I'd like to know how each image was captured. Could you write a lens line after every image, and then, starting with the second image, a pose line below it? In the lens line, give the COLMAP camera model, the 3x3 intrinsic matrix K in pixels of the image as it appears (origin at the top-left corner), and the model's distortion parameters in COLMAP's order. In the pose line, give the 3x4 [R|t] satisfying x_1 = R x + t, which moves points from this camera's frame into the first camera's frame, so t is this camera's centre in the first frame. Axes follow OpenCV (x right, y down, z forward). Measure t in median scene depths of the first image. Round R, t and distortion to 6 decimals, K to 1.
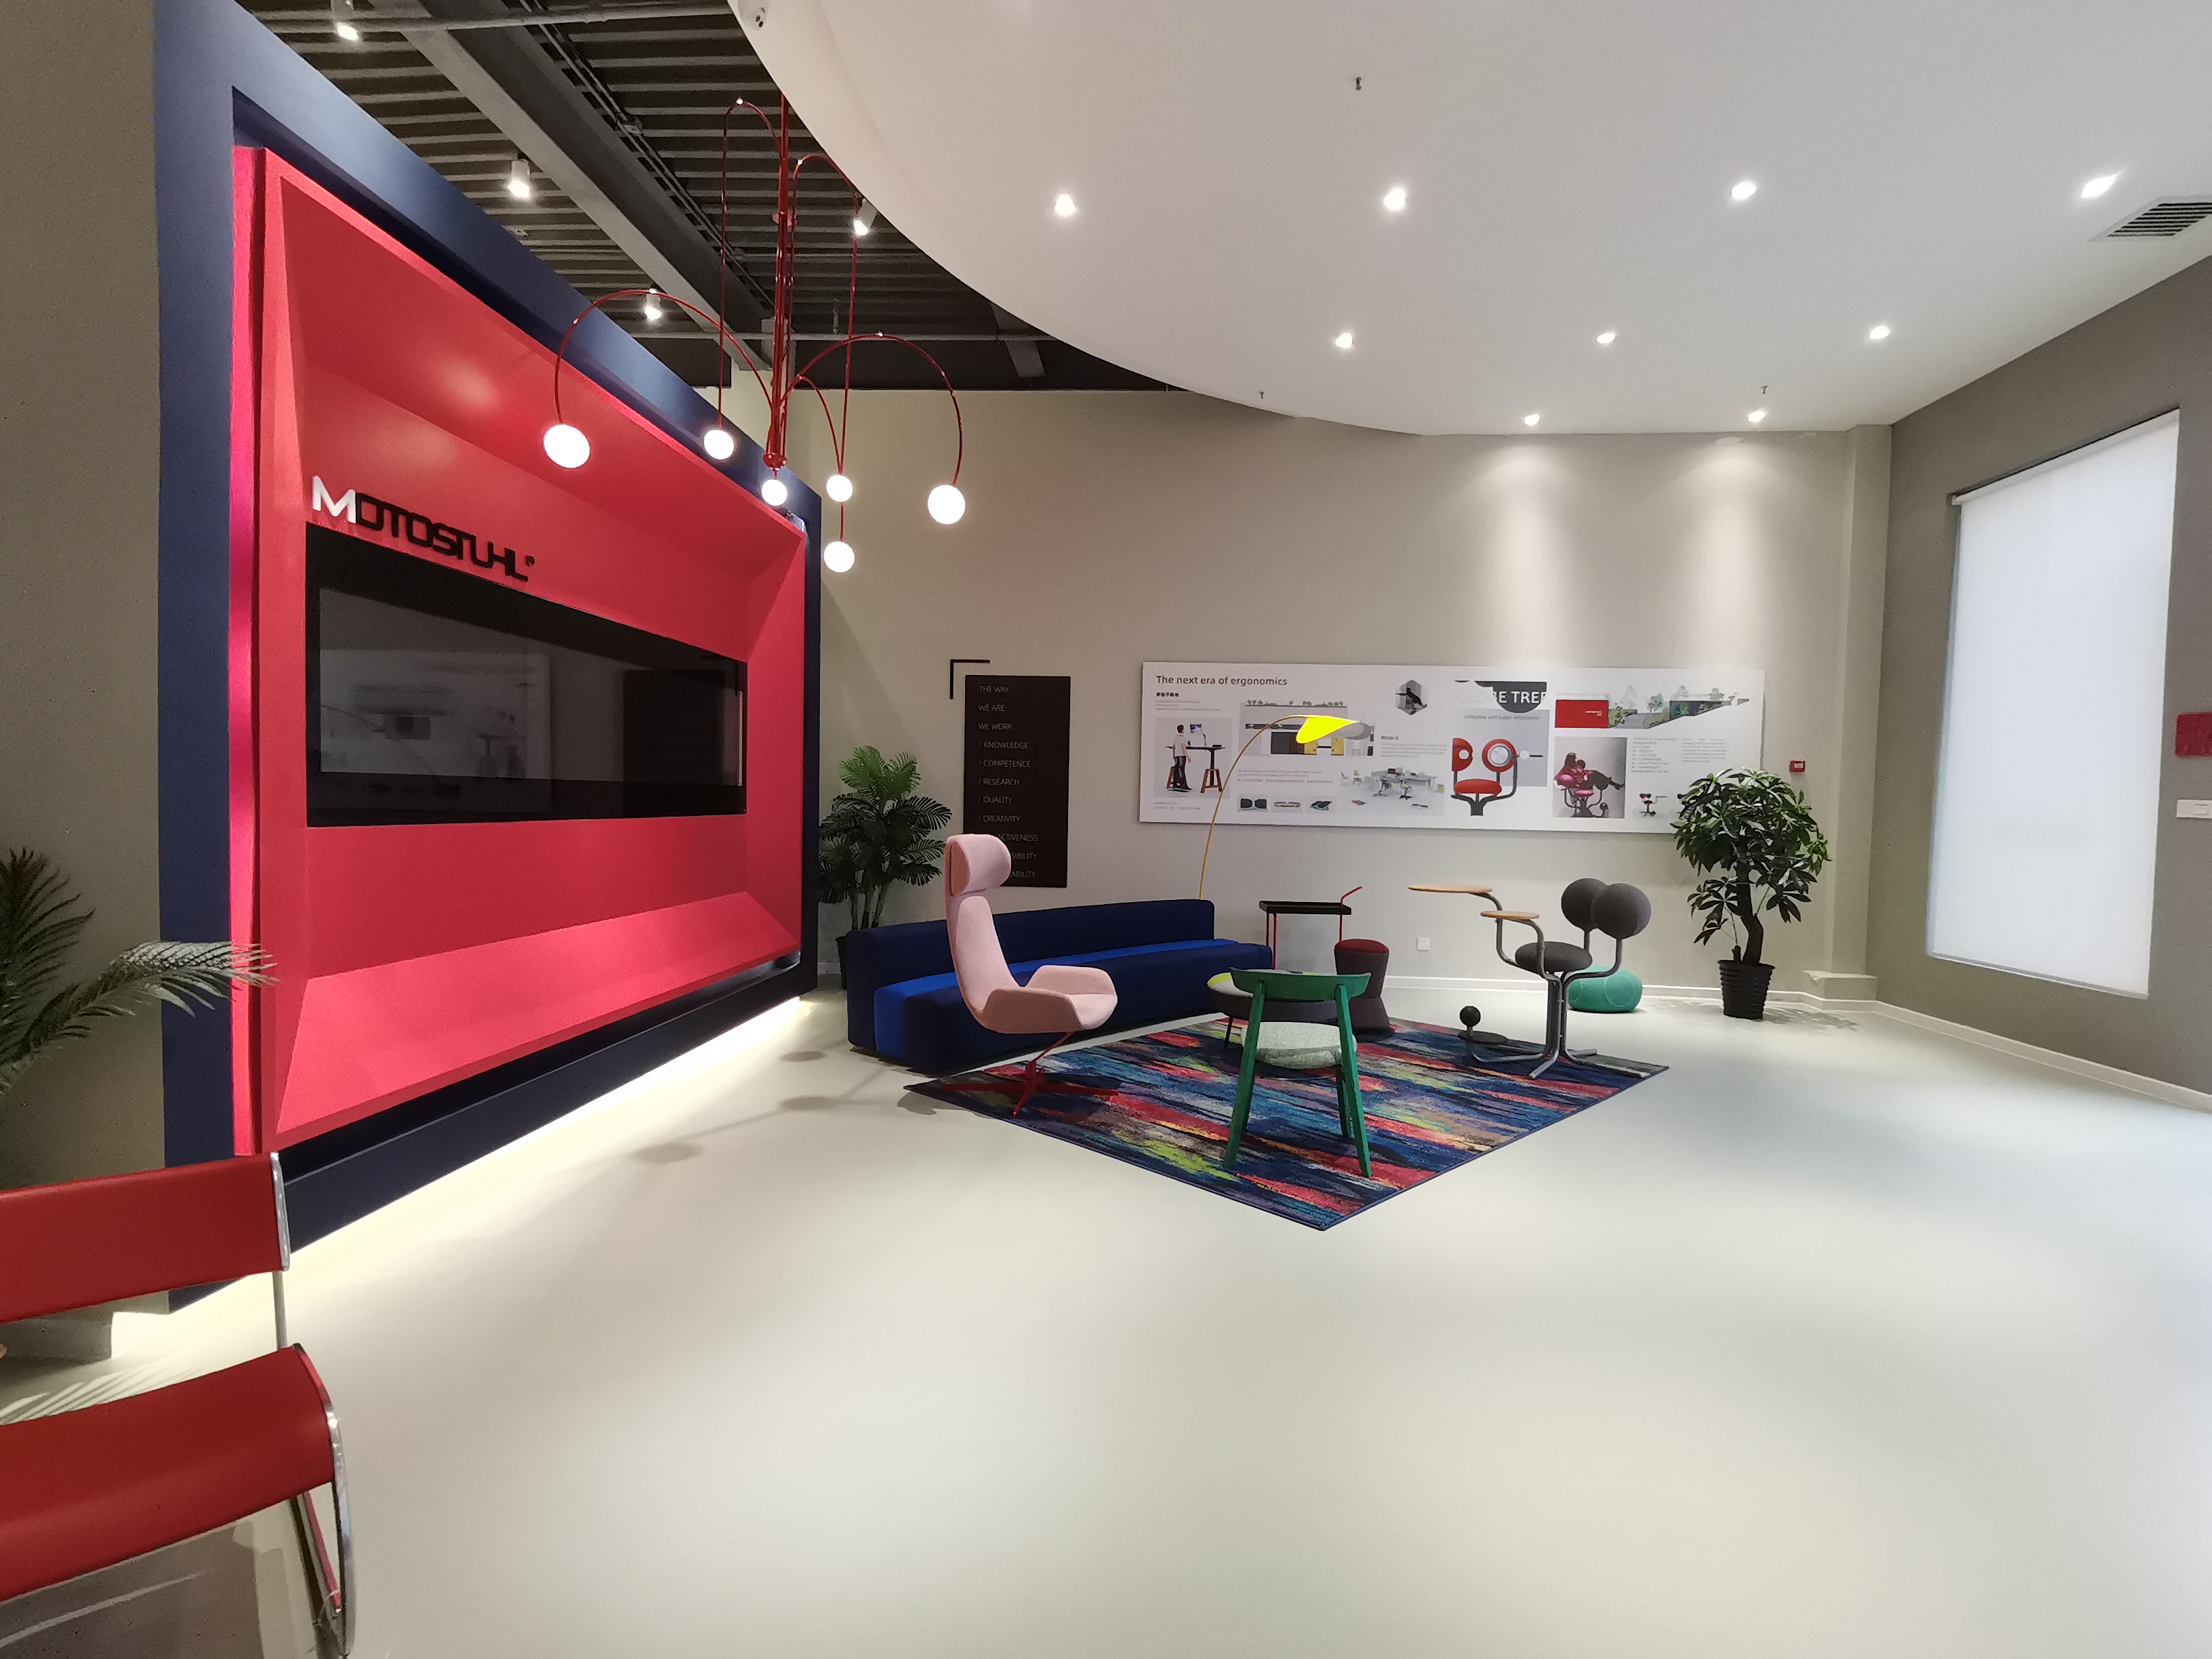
lens RADIAL K [[1095.7, 0, 1116.2], [0, 1095.7, 827.8], [0, 0, 1]] dist [0.014769, -0.004999]
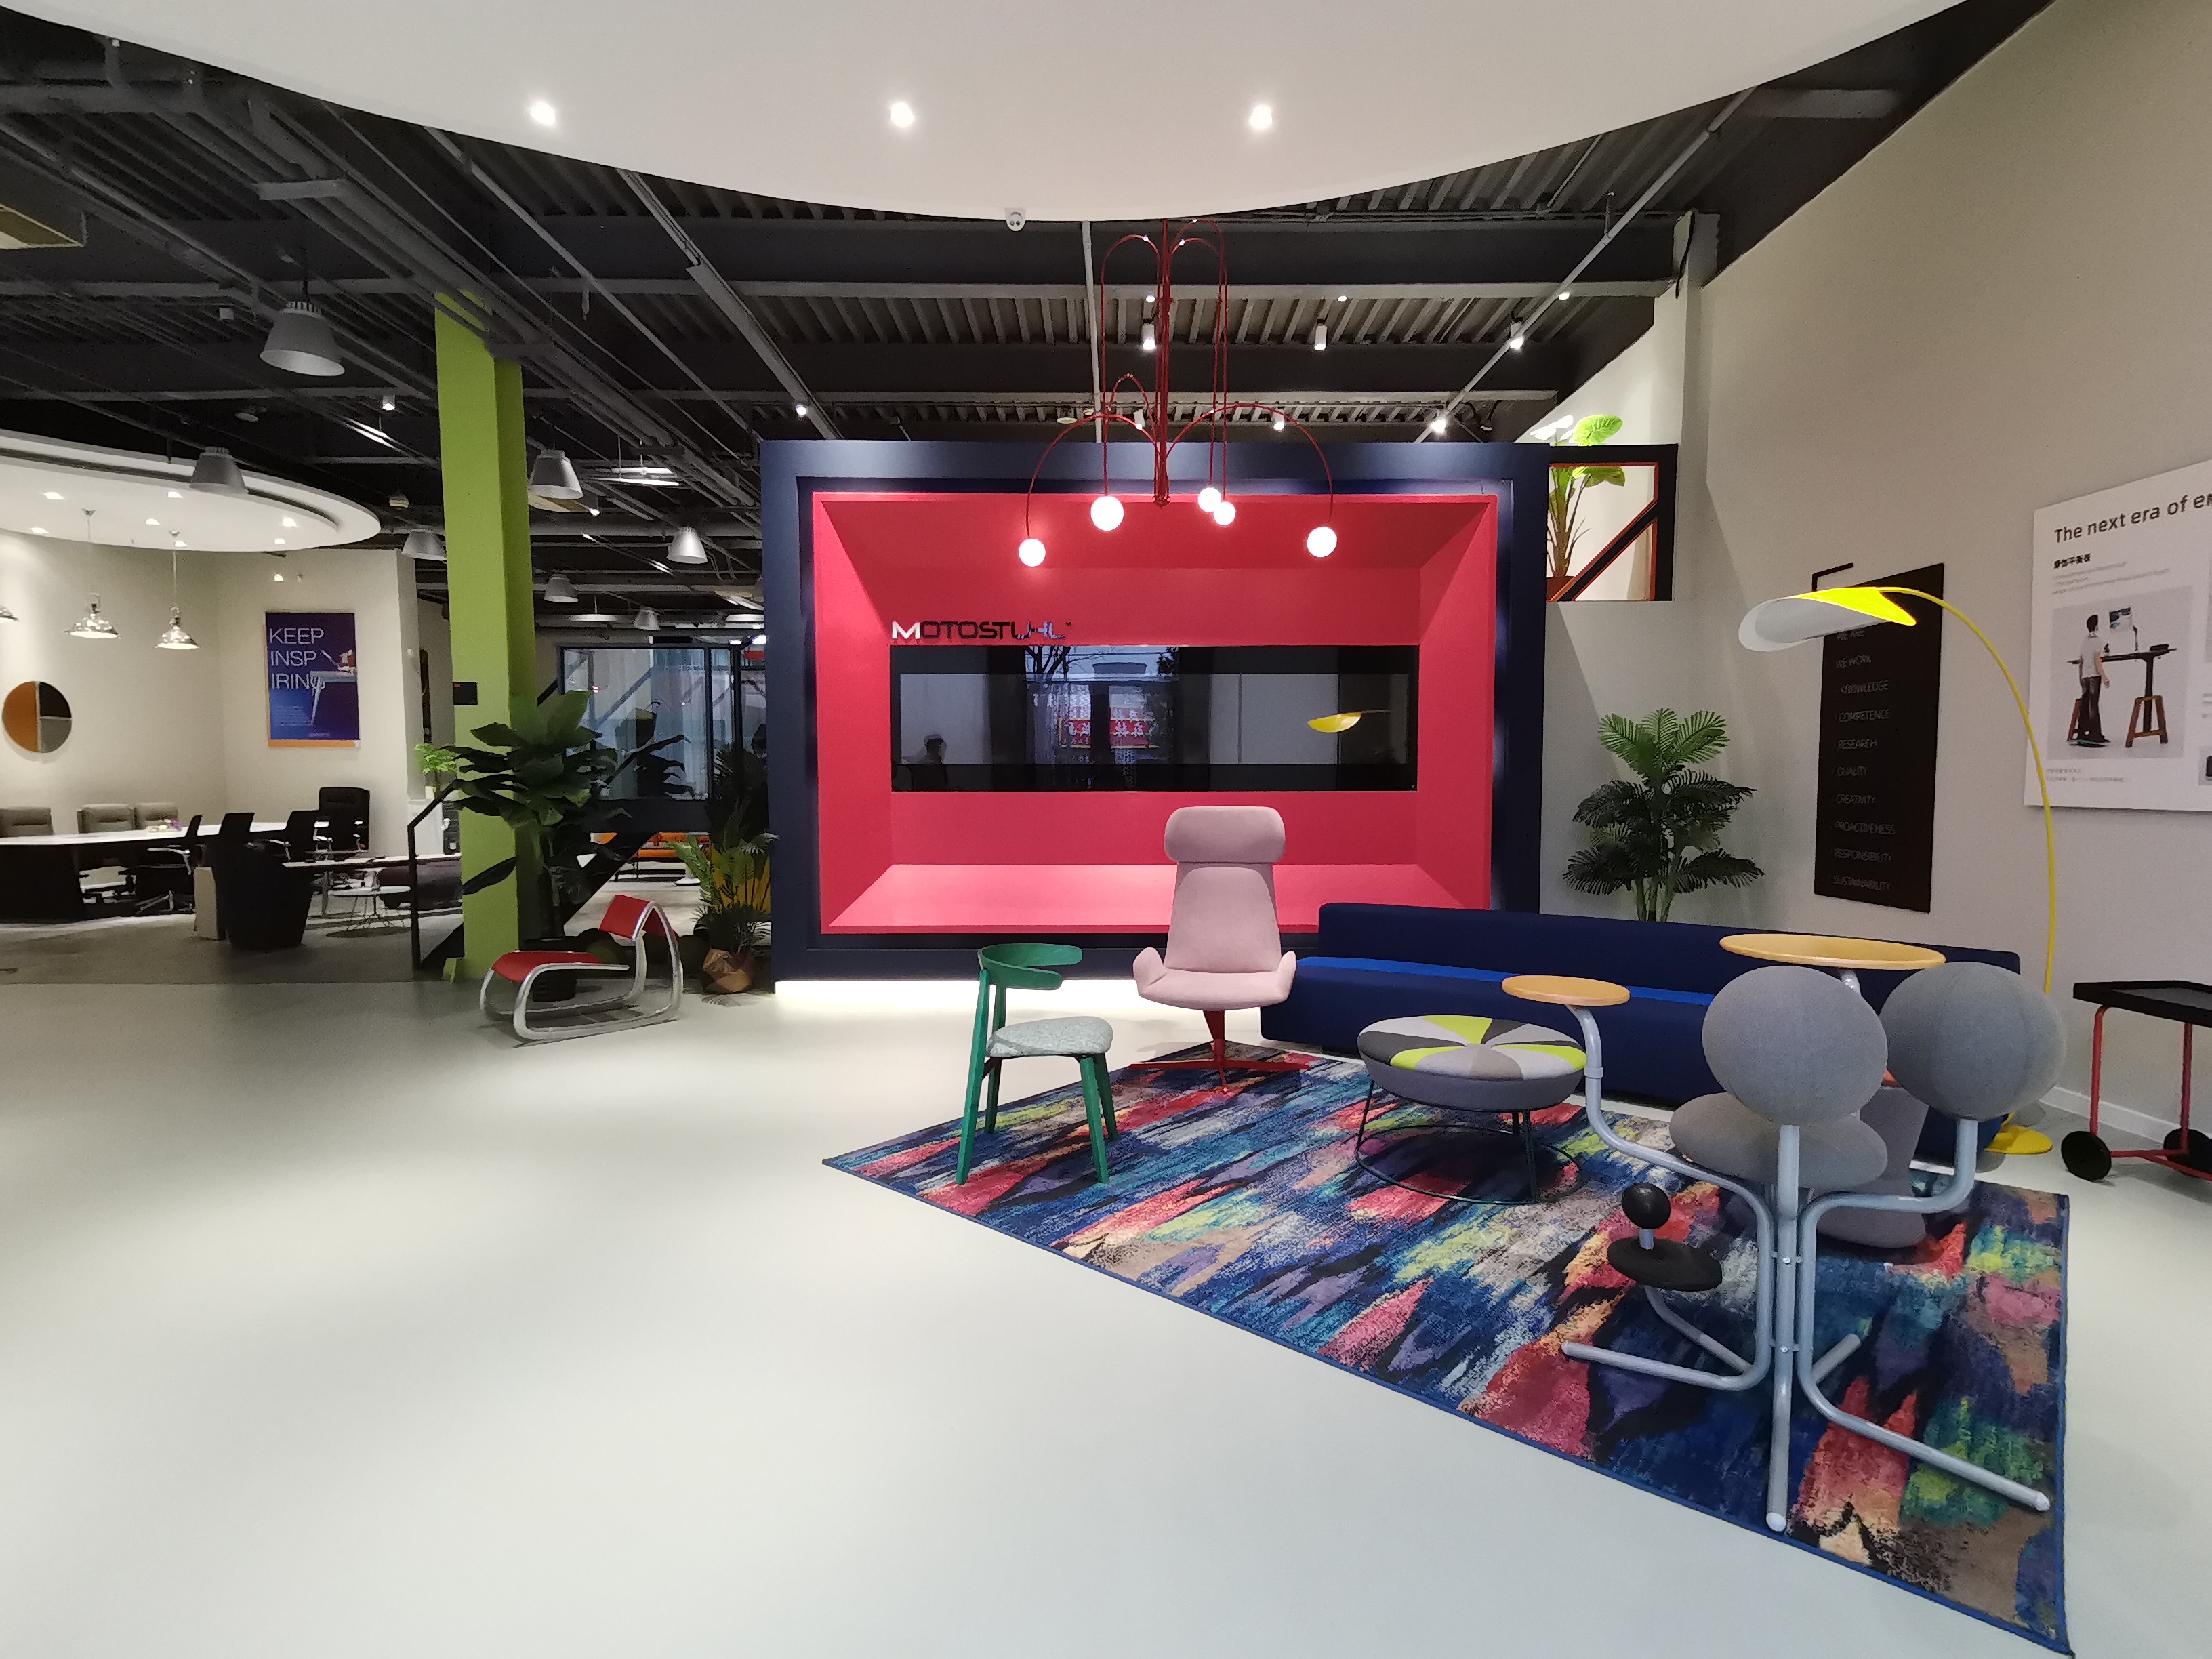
lens RADIAL K [[1095.7, 0, 1116.4], [0, 1095.7, 824.2], [0, 0, 1]] dist [0.014769, -0.004999]
pose [[0.064794, 0.025471, -0.997574, 0.913937], [-0.022003, 0.999468, 0.024090, 0.000911], [0.997656, 0.020389, 0.065319, 0.865641]]
